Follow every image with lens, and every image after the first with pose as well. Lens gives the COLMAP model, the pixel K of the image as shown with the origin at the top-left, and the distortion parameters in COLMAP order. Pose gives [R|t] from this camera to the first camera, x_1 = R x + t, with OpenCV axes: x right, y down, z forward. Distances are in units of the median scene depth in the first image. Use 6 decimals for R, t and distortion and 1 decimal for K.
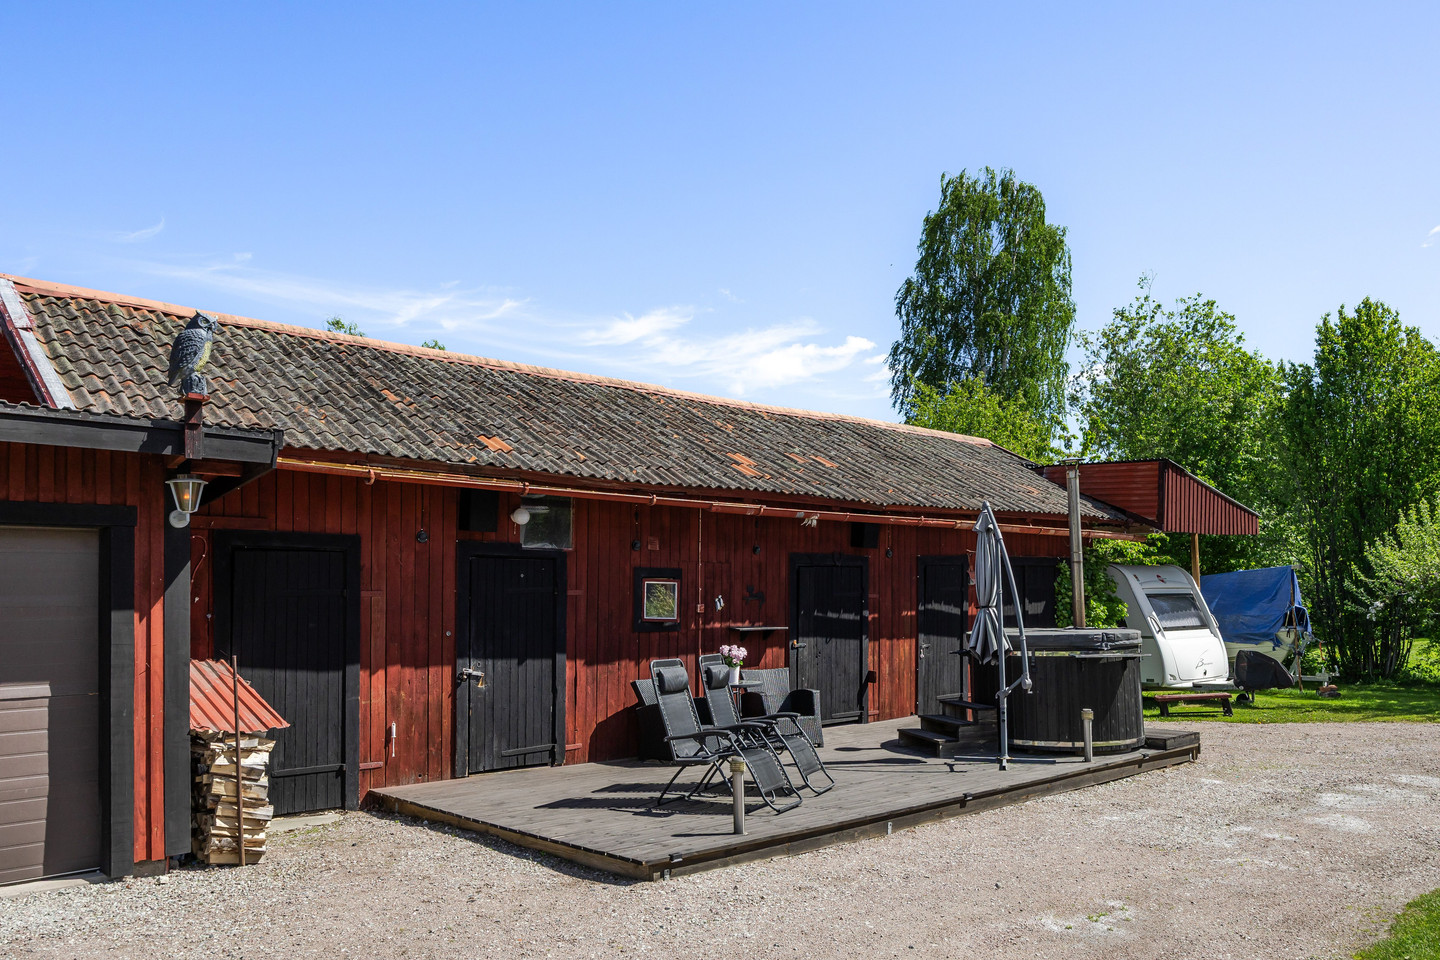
lens RADIAL K [[1063.2, 0, 721.6], [0, 1063.2, 564.0], [0, 0, 1]] dist [-0.001310, 0.000743]
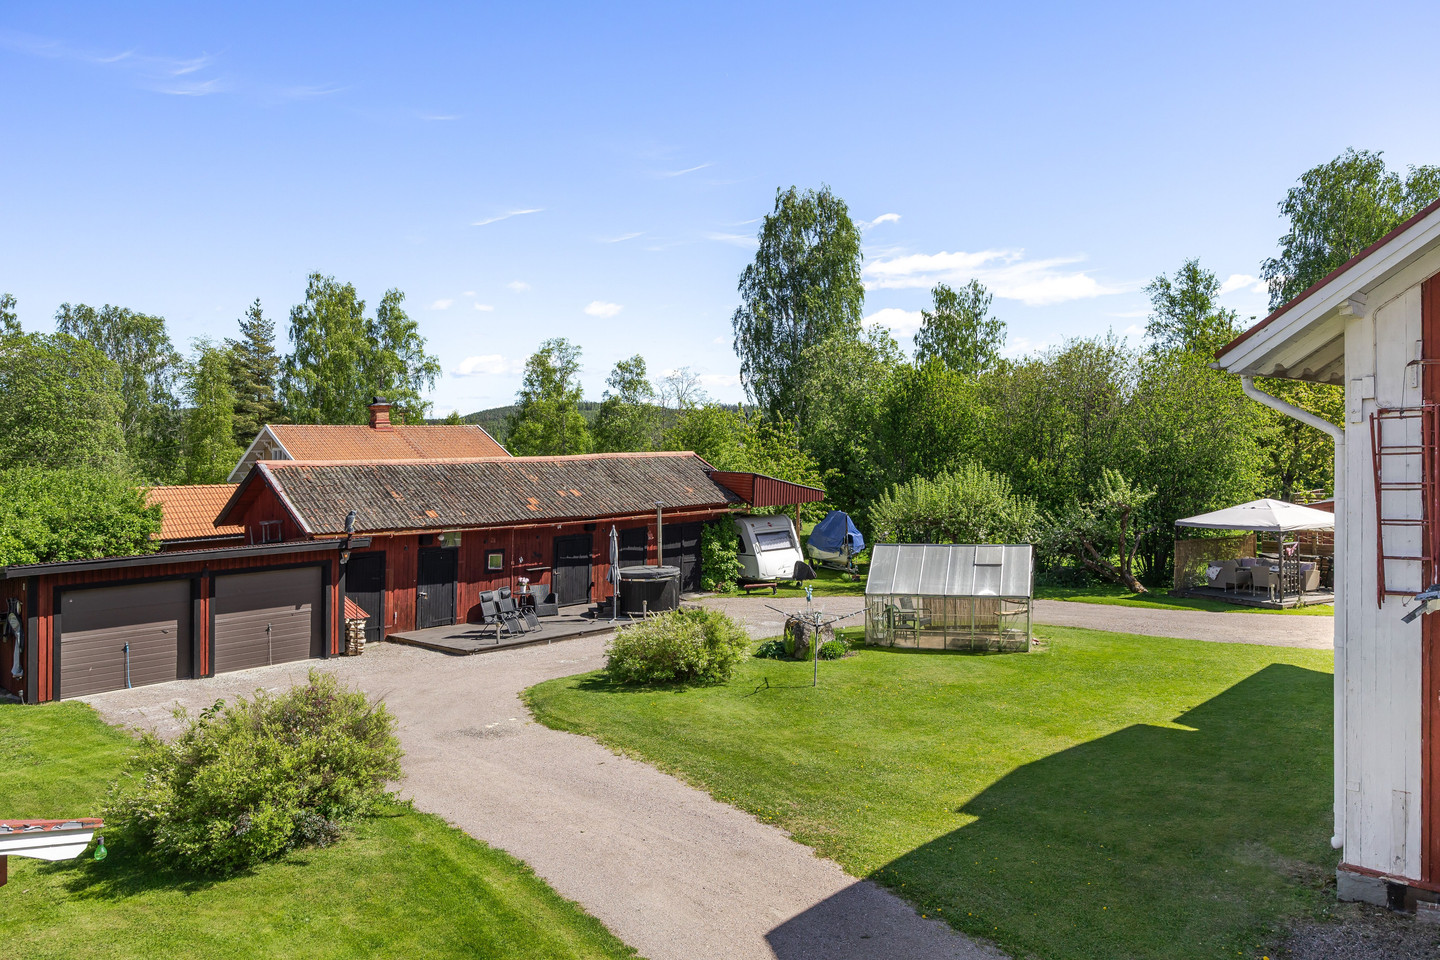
lens RADIAL K [[1028.8, 0, 776.0], [0, 1028.8, 358.0], [0, 0, 1]] dist [0.001714, 0.001215]
pose [[0.995210, 0.002486, 0.097728, 0.482873], [0.002998, 0.998430, -0.055930, -0.408242], [-0.097714, 0.055955, 0.993640, -2.068480]]
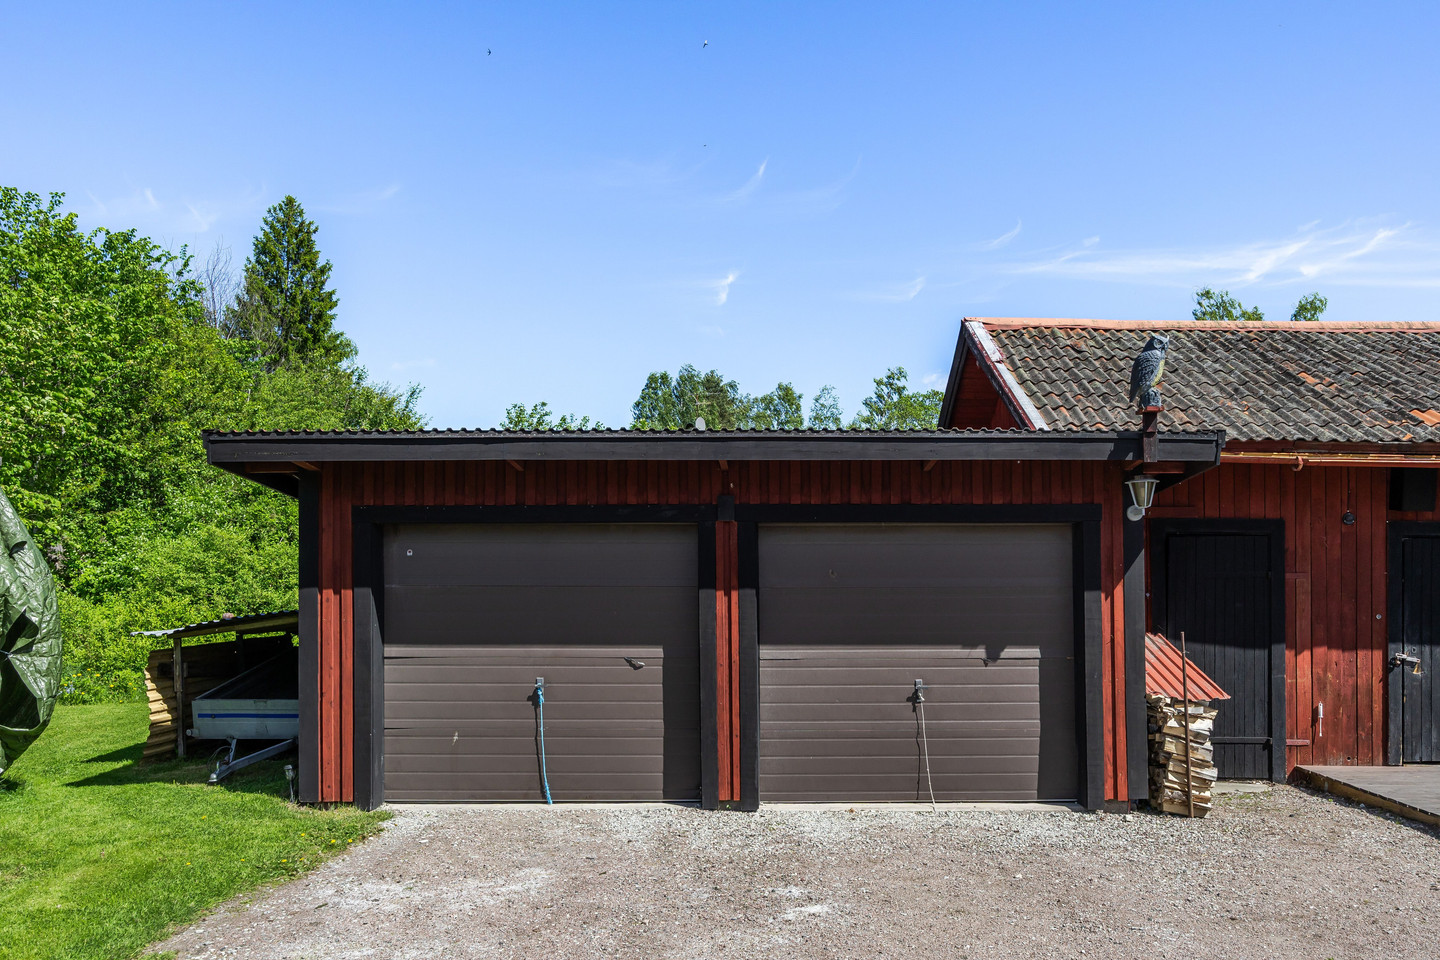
lens RADIAL K [[1055.3, 0, 761.3], [0, 1055.3, 551.5], [0, 0, 1]] dist [-0.007382, 0.000407]
pose [[0.735189, -0.004748, -0.677845, -0.019242], [0.015126, 0.999841, 0.009402, -0.012894], [0.677693, -0.017166, 0.735144, -0.098636]]
